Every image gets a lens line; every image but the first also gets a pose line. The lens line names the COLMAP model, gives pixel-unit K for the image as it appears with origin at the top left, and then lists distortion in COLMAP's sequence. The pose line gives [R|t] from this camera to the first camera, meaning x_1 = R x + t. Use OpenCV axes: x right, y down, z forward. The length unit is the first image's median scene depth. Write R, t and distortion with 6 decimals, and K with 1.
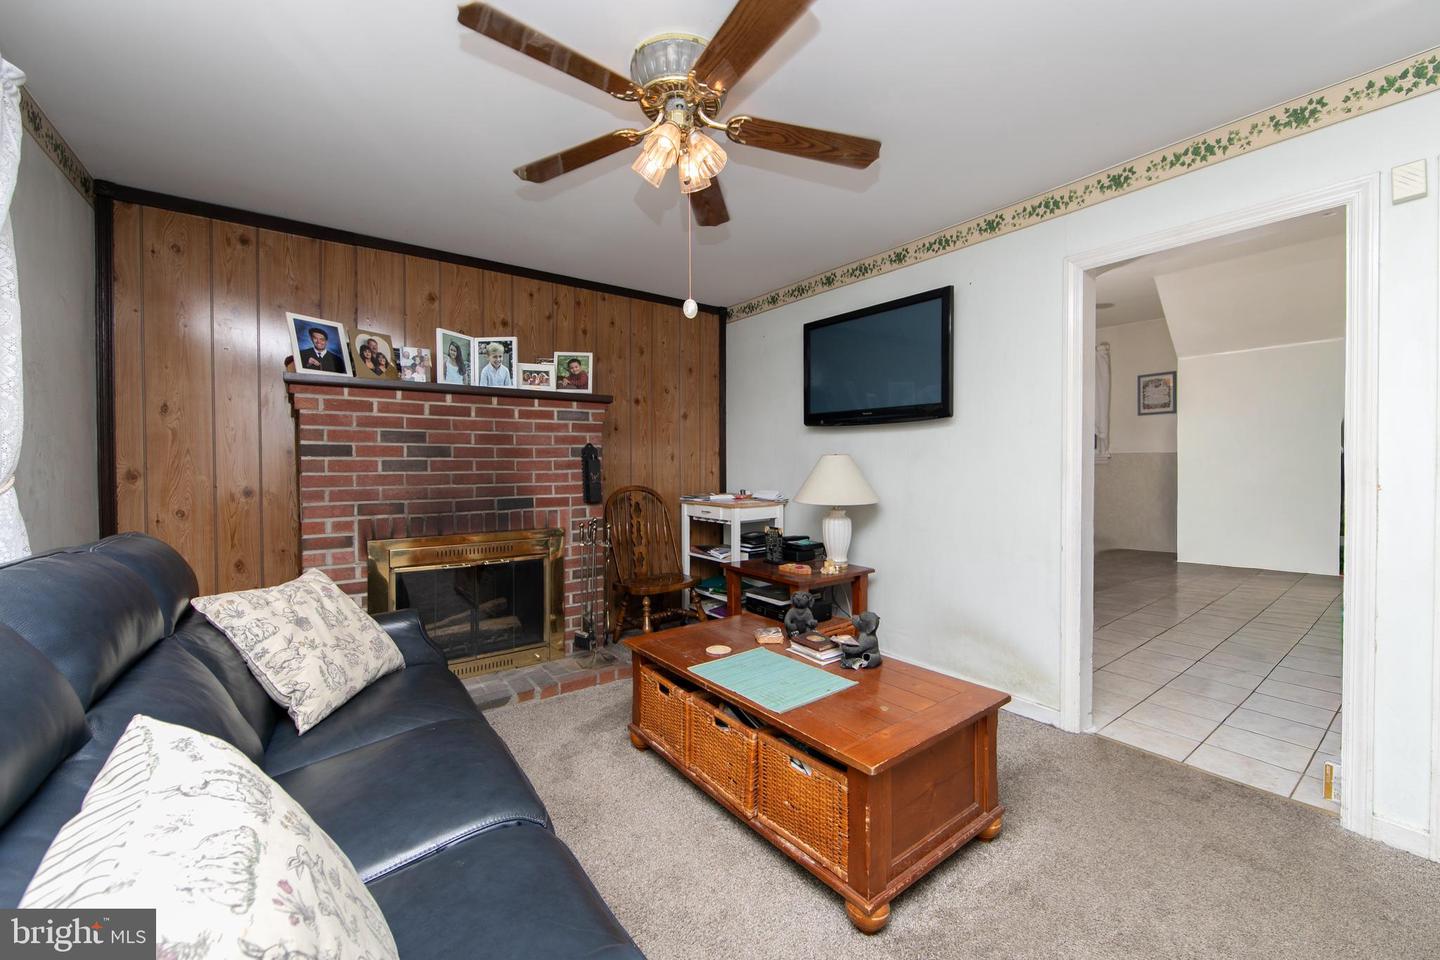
lens RADIAL K [[569.1, 0, 720.1], [0, 569.1, 471.9], [0, 0, 1]] dist [-0.002203, -0.000178]
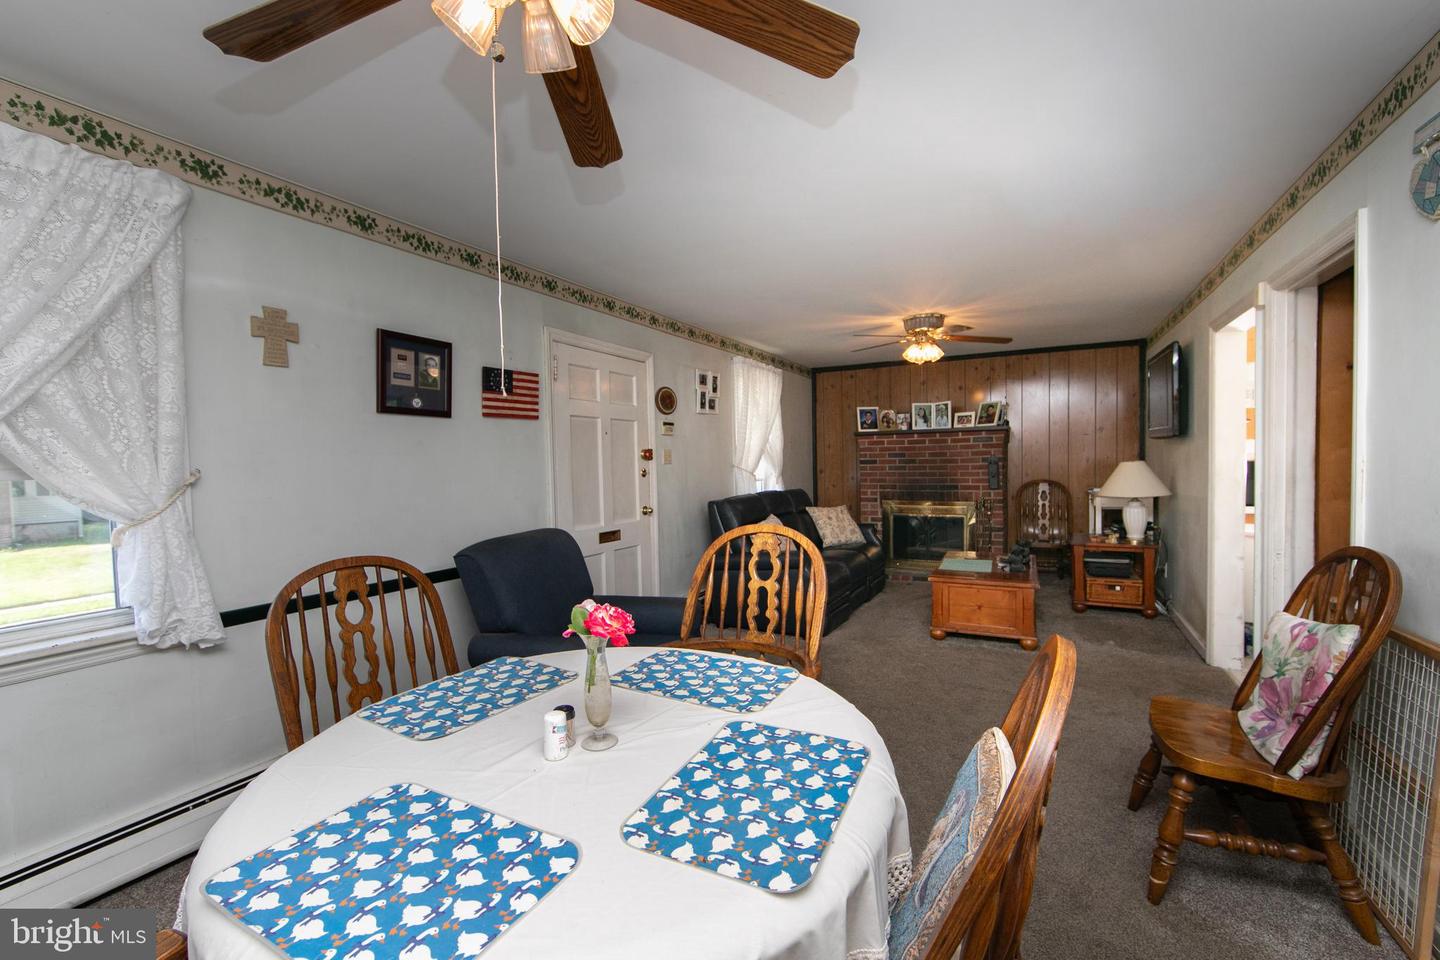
lens RADIAL K [[583.7, 0, 733.7], [0, 583.7, 480.3], [0, 0, 1]] dist [0.001923, 0.000345]
pose [[0.448859, 0.027187, -0.893189, 1.169528], [0.005993, 0.999423, 0.033432, -0.042013], [0.893583, -0.020360, 0.448437, -0.585868]]
